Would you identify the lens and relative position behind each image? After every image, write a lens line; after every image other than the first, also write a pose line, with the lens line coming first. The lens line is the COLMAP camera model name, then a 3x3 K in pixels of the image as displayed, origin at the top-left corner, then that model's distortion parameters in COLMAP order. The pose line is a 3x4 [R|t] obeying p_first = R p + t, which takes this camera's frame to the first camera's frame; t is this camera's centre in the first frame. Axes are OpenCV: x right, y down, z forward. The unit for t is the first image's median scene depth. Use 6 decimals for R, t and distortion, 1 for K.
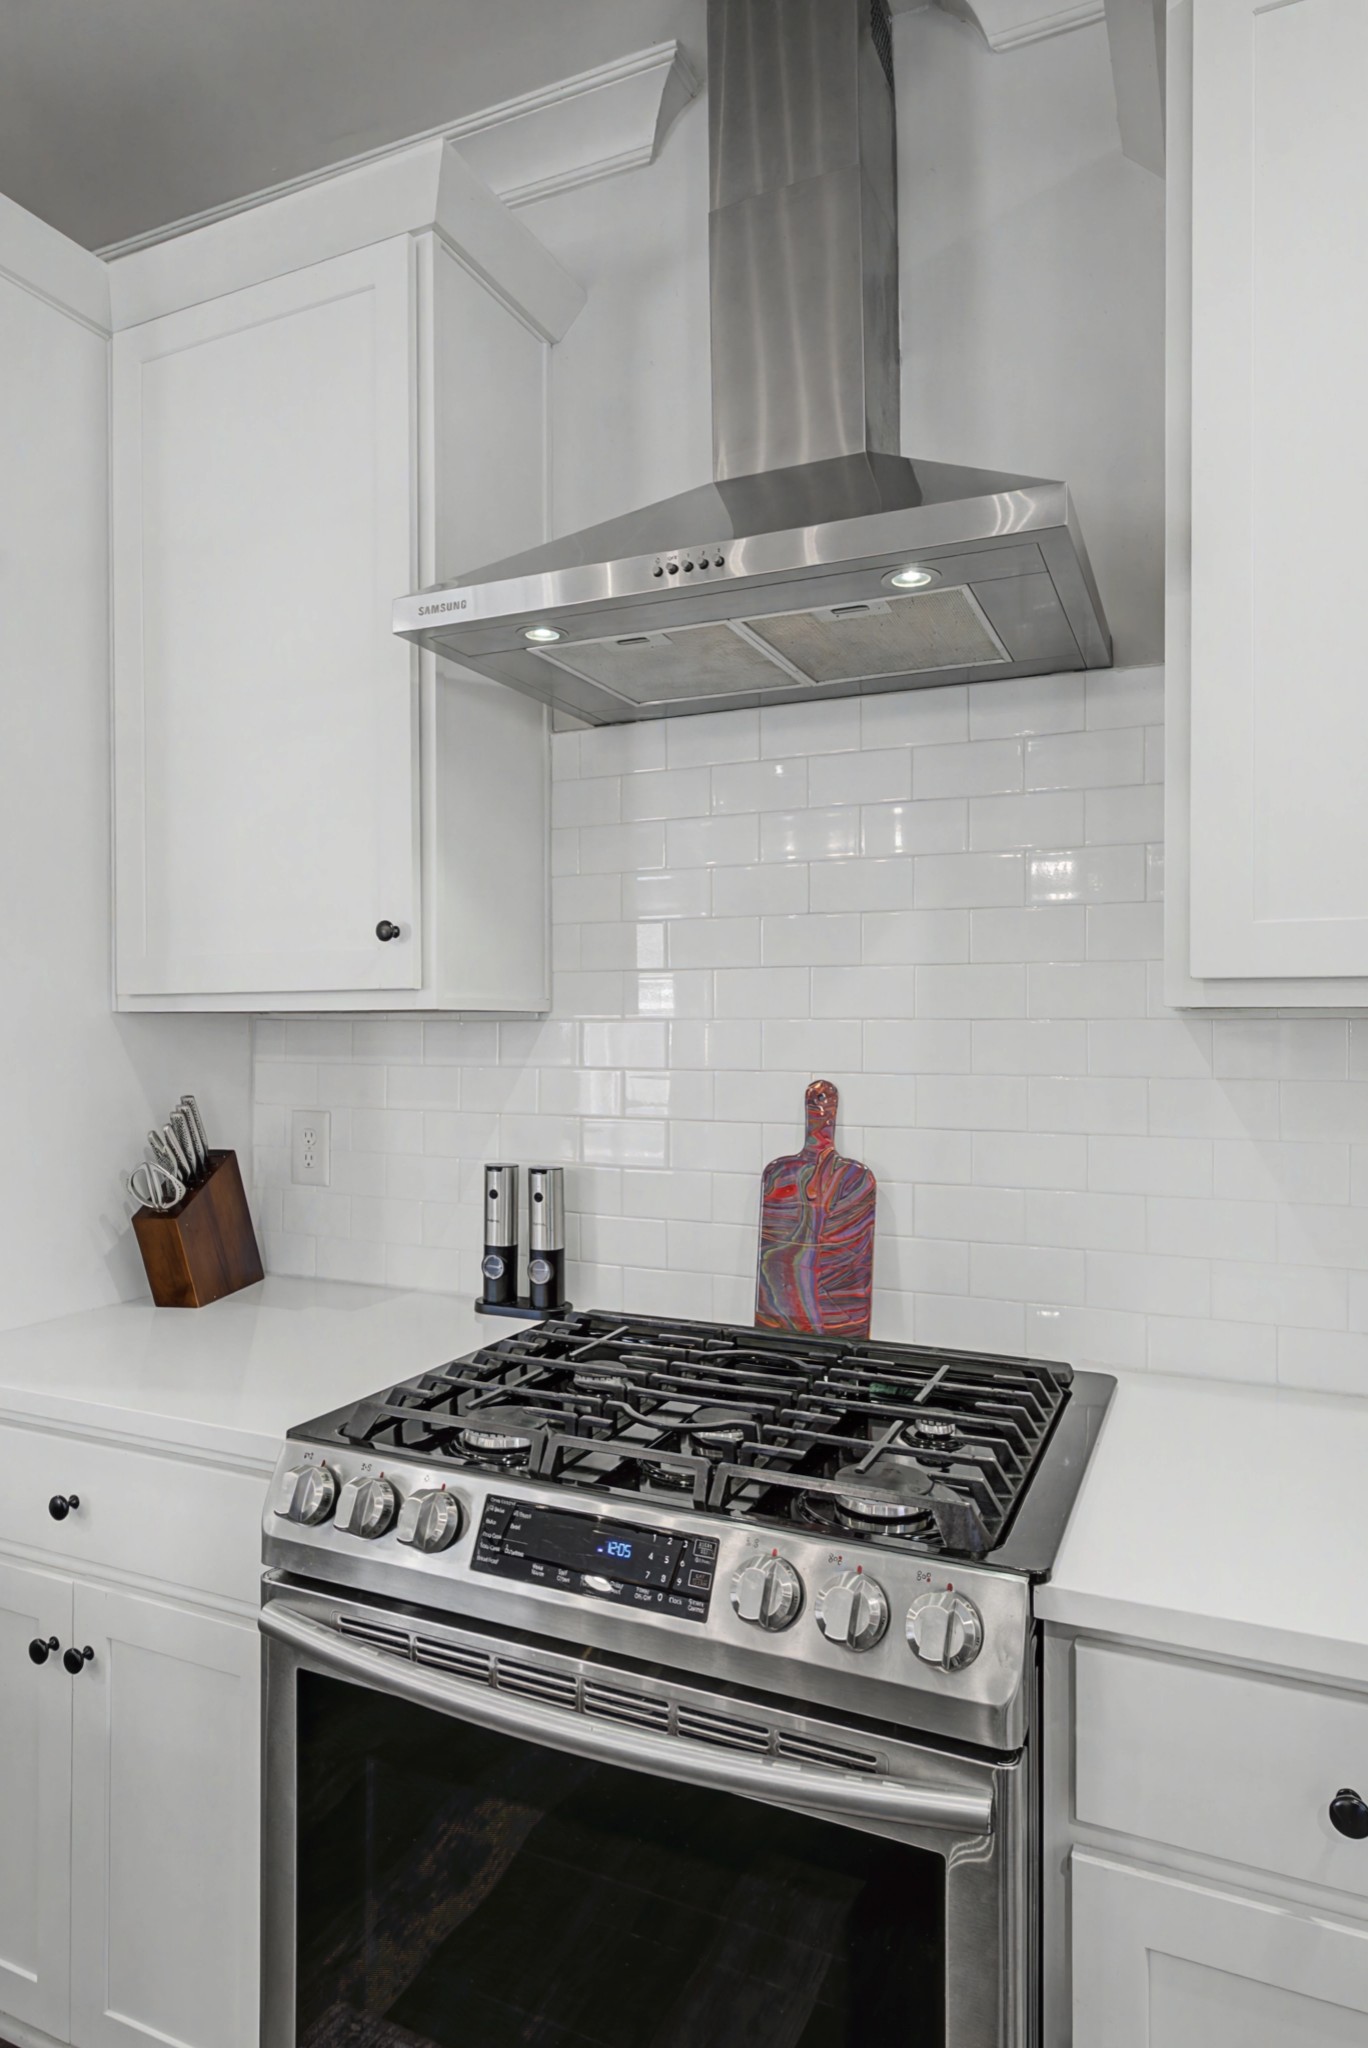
lens RADIAL K [[1169.0, 0, 695.7], [0, 1169.0, 1031.8], [0, 0, 1]] dist [-0.004629, -0.000027]
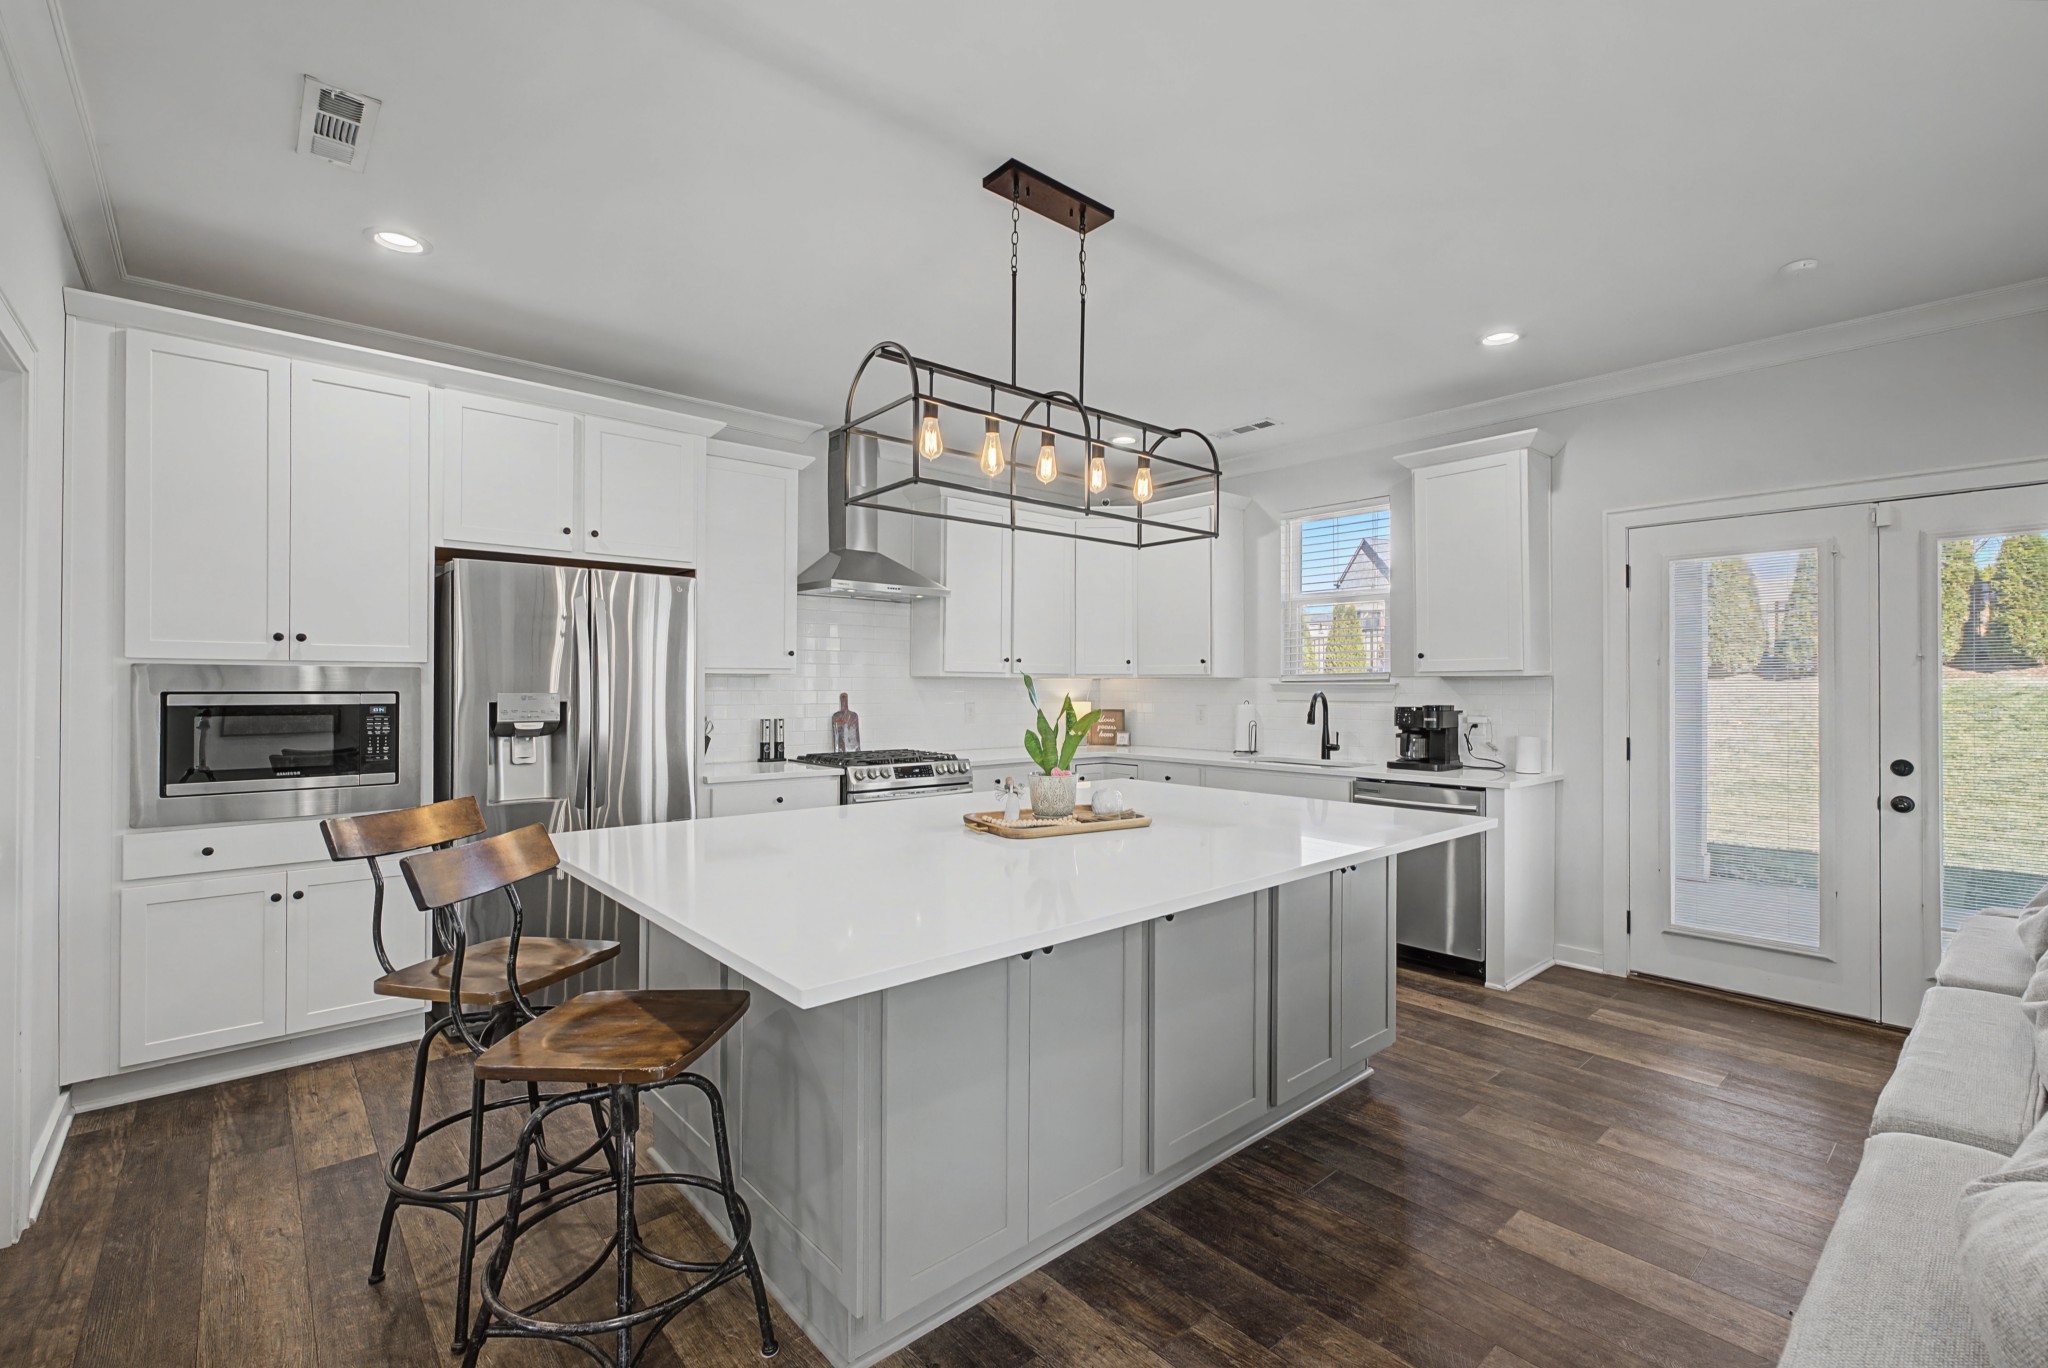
lens RADIAL K [[897.2, 0, 1021.2], [0, 897.2, 682.1], [0, 0, 1]] dist [-0.015323, 0.004224]
pose [[0.414965, 0.003126, 0.909832, -2.558081], [-0.002990, 0.999993, -0.002072, 0.010879], [-0.909833, -0.001861, 0.414971, -0.868114]]
